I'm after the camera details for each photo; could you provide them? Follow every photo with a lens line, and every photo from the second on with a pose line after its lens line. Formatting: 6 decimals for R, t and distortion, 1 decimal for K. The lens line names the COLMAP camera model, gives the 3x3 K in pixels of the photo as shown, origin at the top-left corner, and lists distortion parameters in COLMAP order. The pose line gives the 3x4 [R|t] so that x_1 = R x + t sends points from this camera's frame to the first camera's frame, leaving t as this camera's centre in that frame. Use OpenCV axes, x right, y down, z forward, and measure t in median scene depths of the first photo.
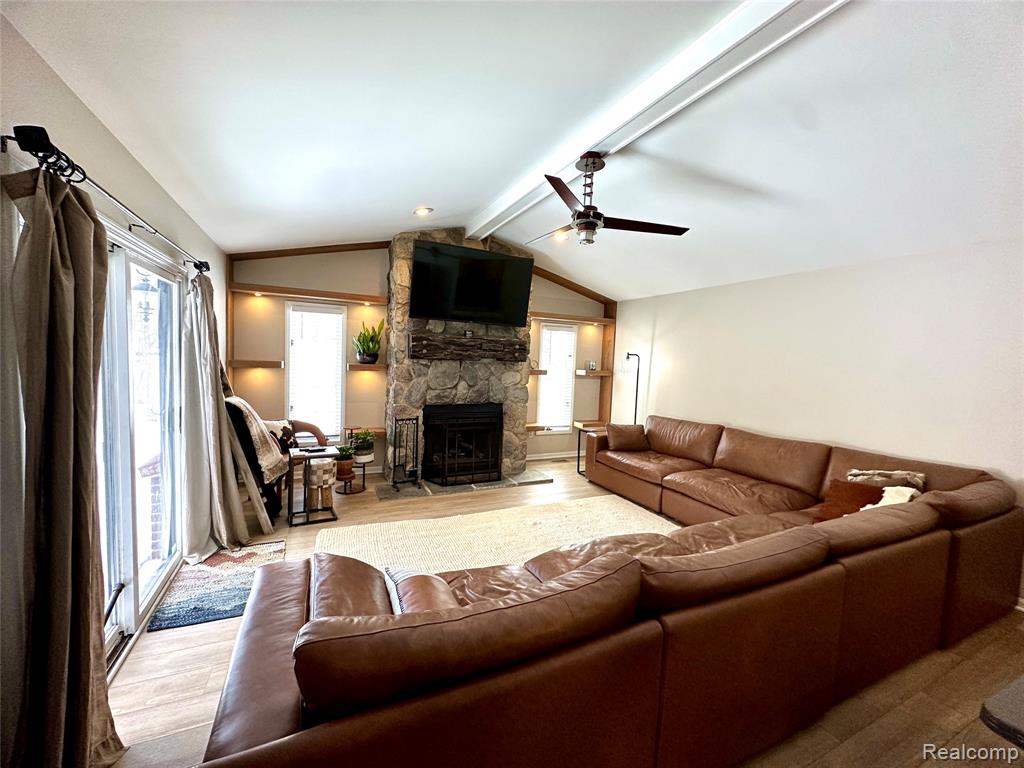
lens RADIAL K [[407.9, 0, 512.0], [0, 407.9, 384.0], [0, 0, 1]] dist [-0.000801, -0.000088]
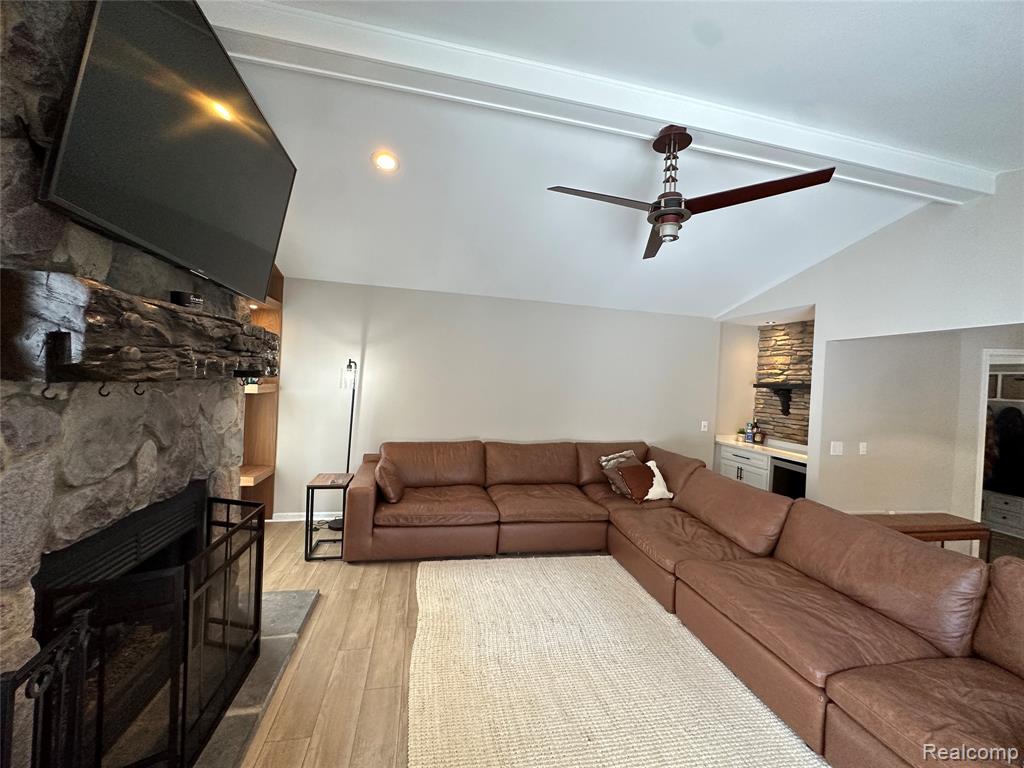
lens RADIAL K [[407.9, 0, 512.0], [0, 407.9, 384.0], [0, 0, 1]] dist [-0.000801, -0.000088]
pose [[0.245031, -0.035818, 0.968853, -0.381352], [0.025891, 0.999203, 0.030392, -0.056536], [-0.969169, 0.017638, 0.245763, 0.652743]]
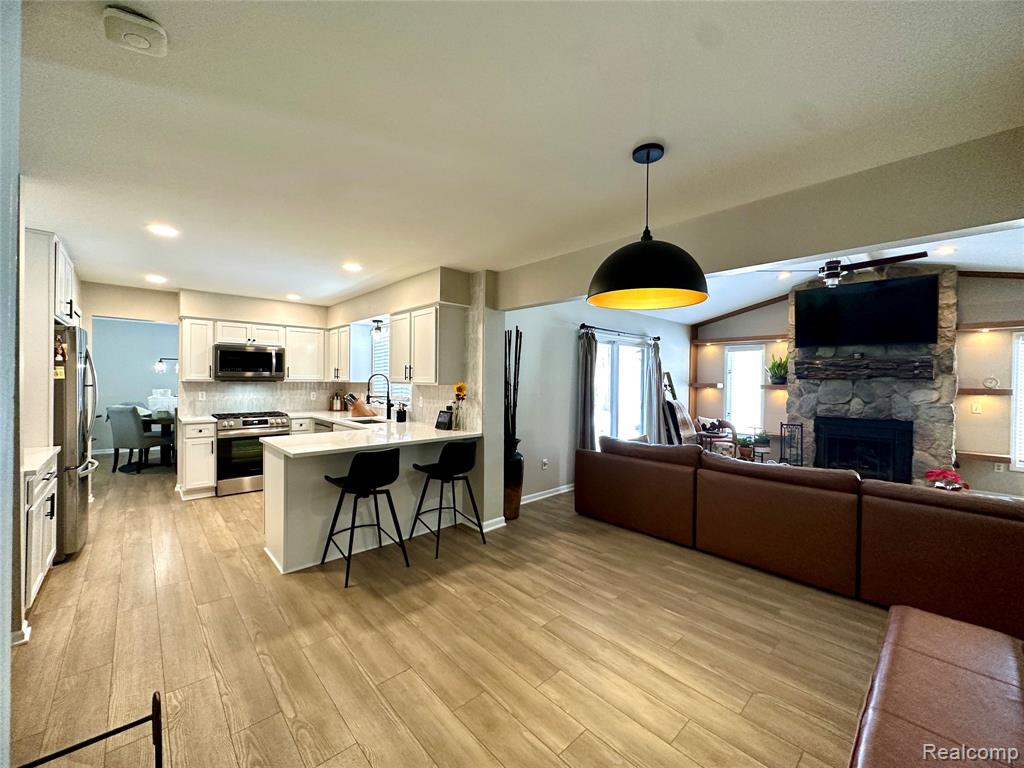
lens RADIAL K [[415.3, 0, 512.0], [0, 415.3, 384.0], [0, 0, 1]] dist [-0.002002, -0.000161]
pose [[0.297547, -0.027068, -0.954323, 0.712946], [-0.063829, 0.996797, -0.048174, 0.072897], [0.952571, 0.075248, 0.294866, -0.254288]]
